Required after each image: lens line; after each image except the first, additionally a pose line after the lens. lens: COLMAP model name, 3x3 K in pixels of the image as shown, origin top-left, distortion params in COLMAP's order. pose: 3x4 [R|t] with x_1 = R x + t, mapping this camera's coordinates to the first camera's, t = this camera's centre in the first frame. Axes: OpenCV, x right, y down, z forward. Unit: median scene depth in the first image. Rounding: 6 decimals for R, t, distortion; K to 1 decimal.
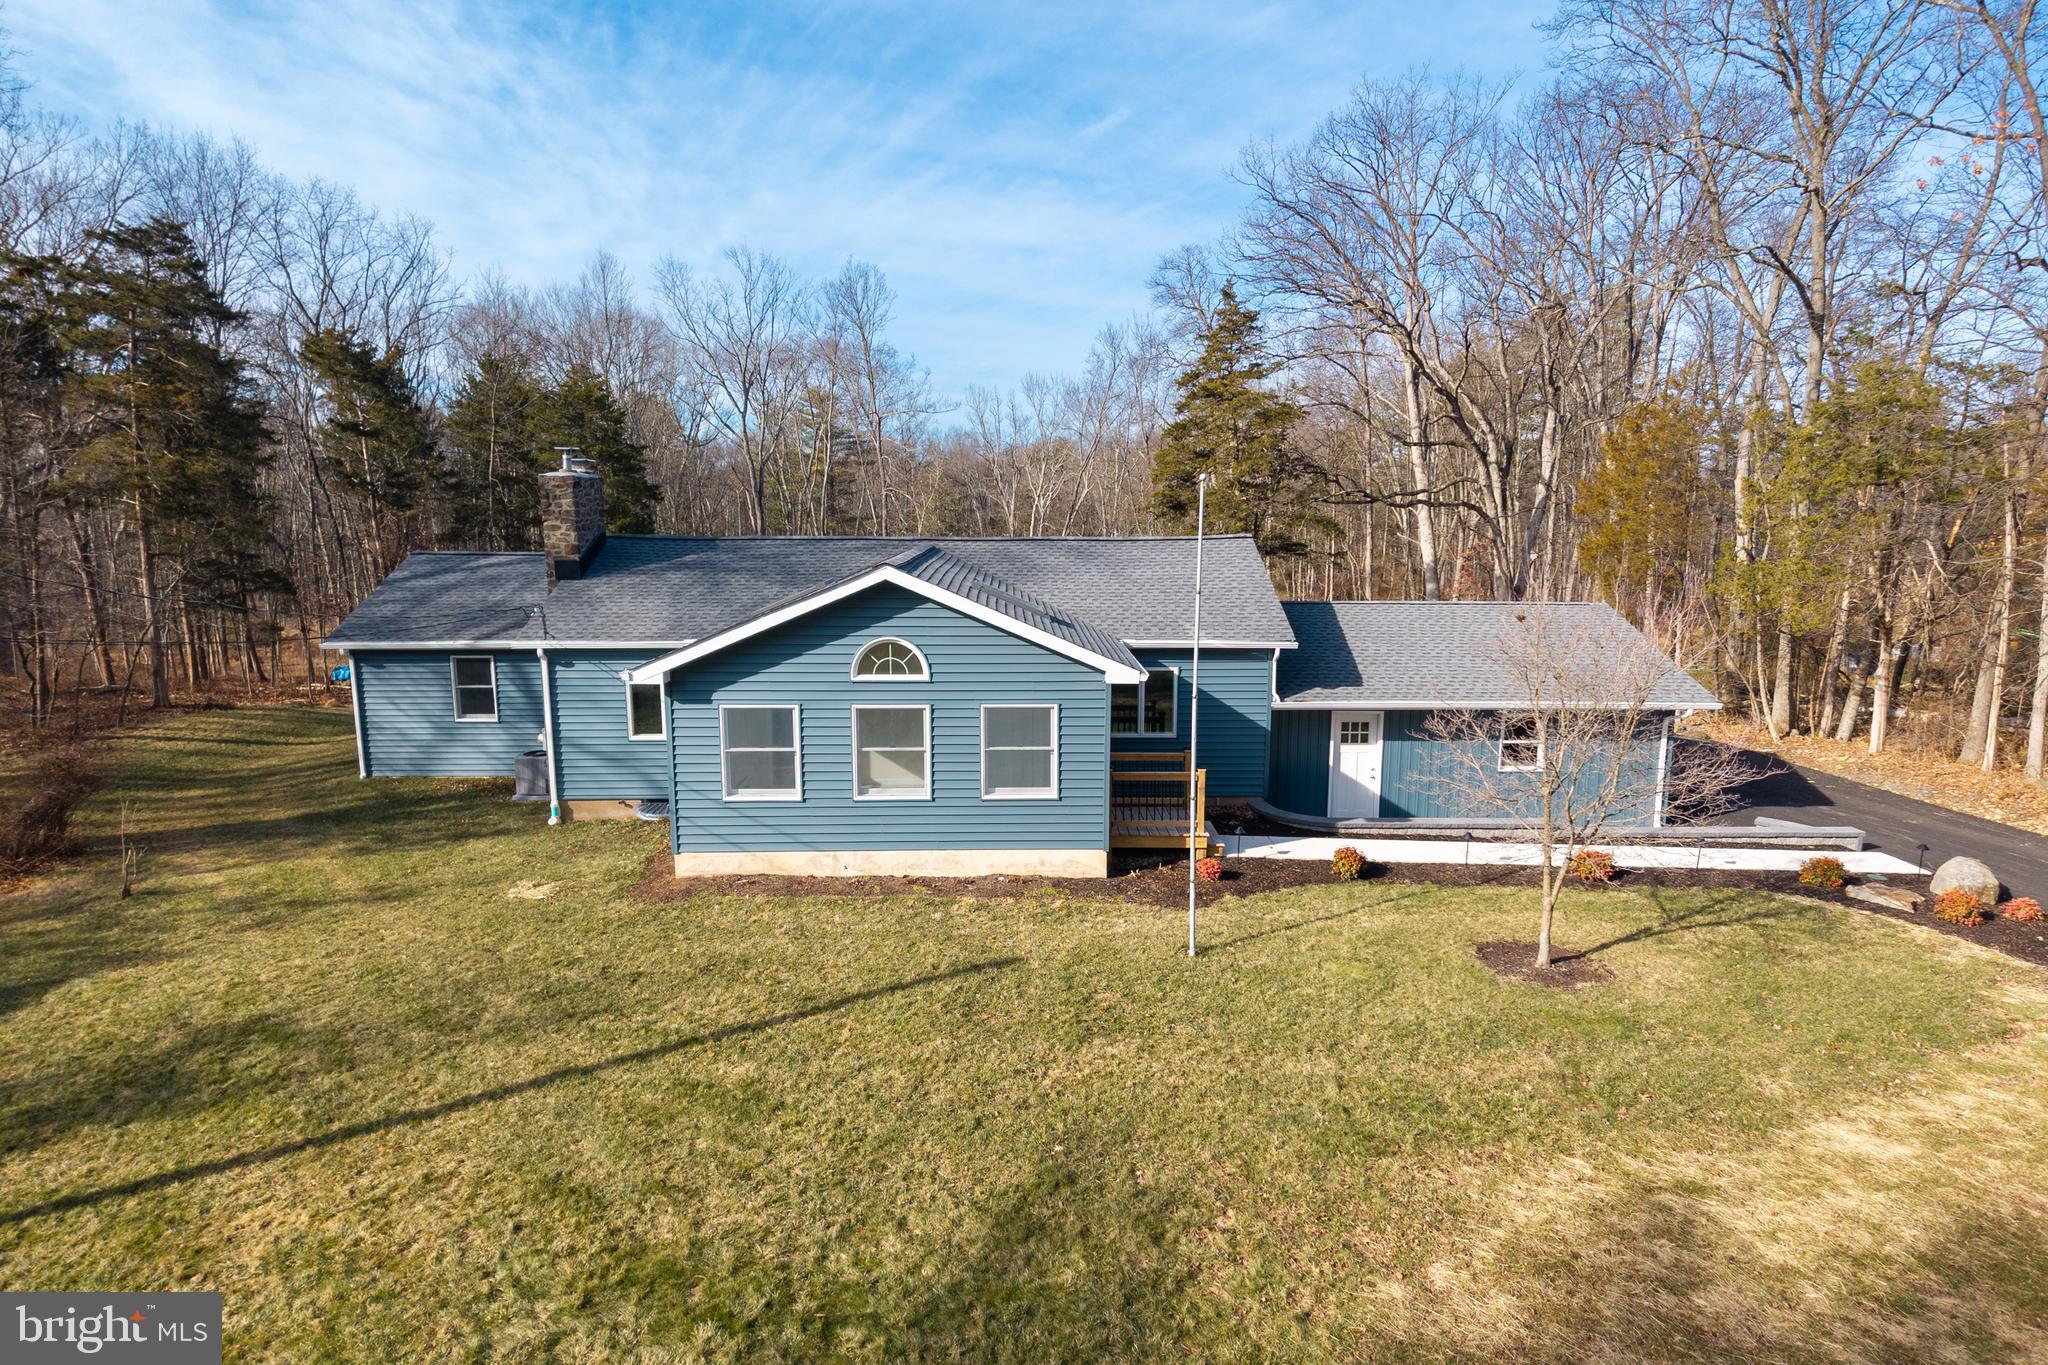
lens RADIAL K [[1142.9, 0, 1013.7], [0, 1142.9, 712.1], [0, 0, 1]] dist [0.029995, -0.025570]
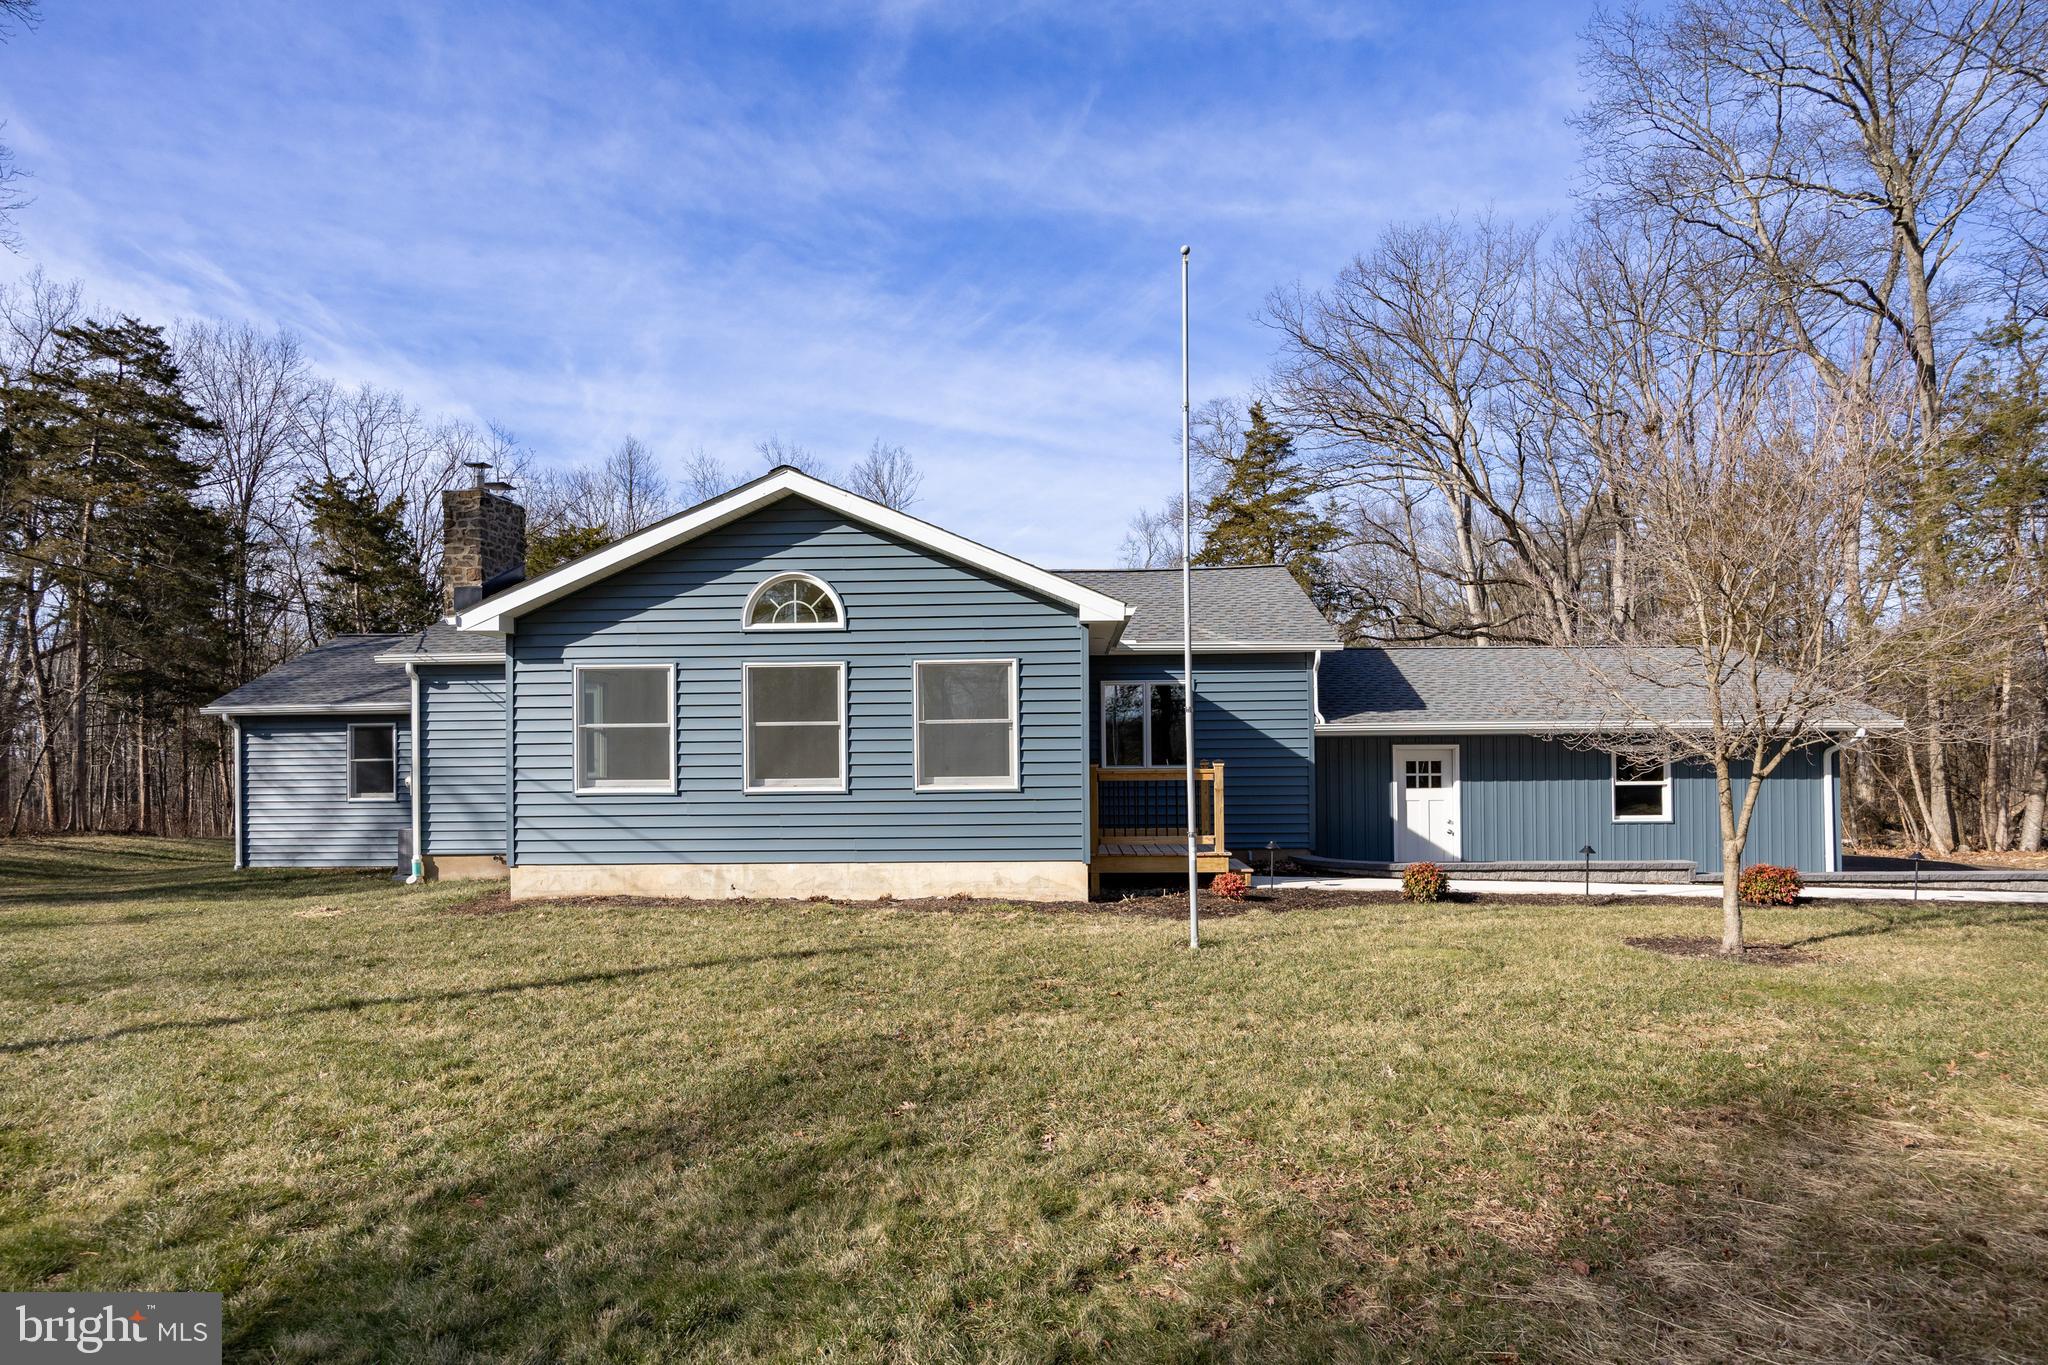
lens RADIAL K [[1154.2, 0, 1015.1], [0, 1154.2, 785.0], [0, 0, 1]] dist [-0.016102, -0.001006]
pose [[0.998812, -0.008948, -0.047892, 0.071656], [0.001356, 0.987712, -0.156278, 0.190067], [0.048702, 0.156027, 0.986551, 0.268117]]
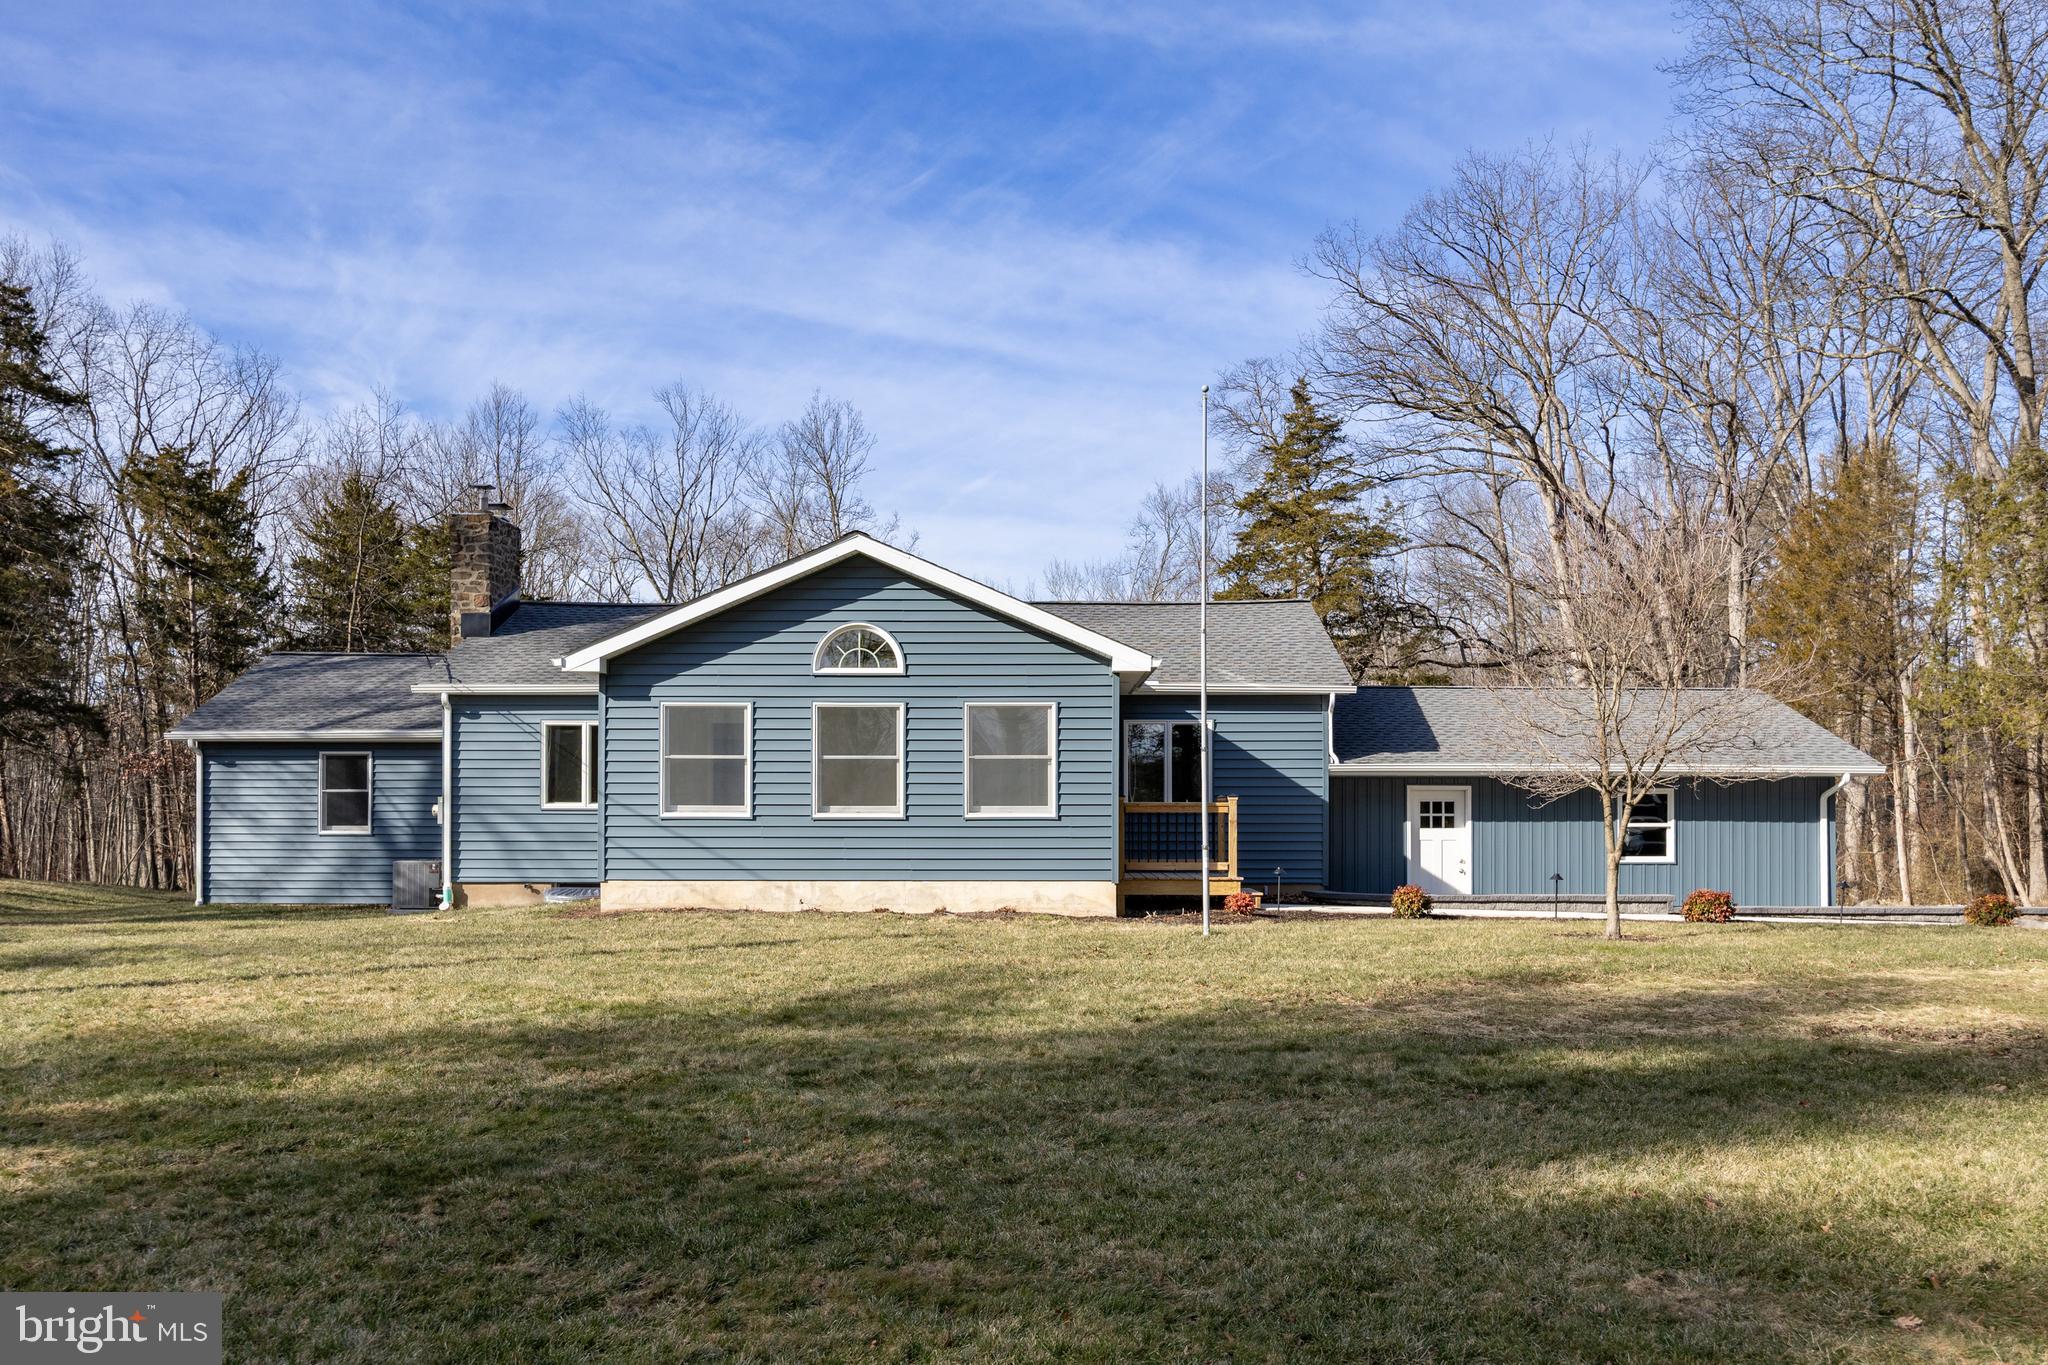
lens RADIAL K [[1699.1, 0, 993.5], [0, 1699.1, 845.7], [0, 0, 1]] dist [-0.008835, 0.005530]
pose [[0.999604, 0.001977, -0.028060, 0.027408], [-0.006501, 0.986756, -0.162083, 0.299386], [0.027368, 0.162202, 0.986378, -0.223290]]
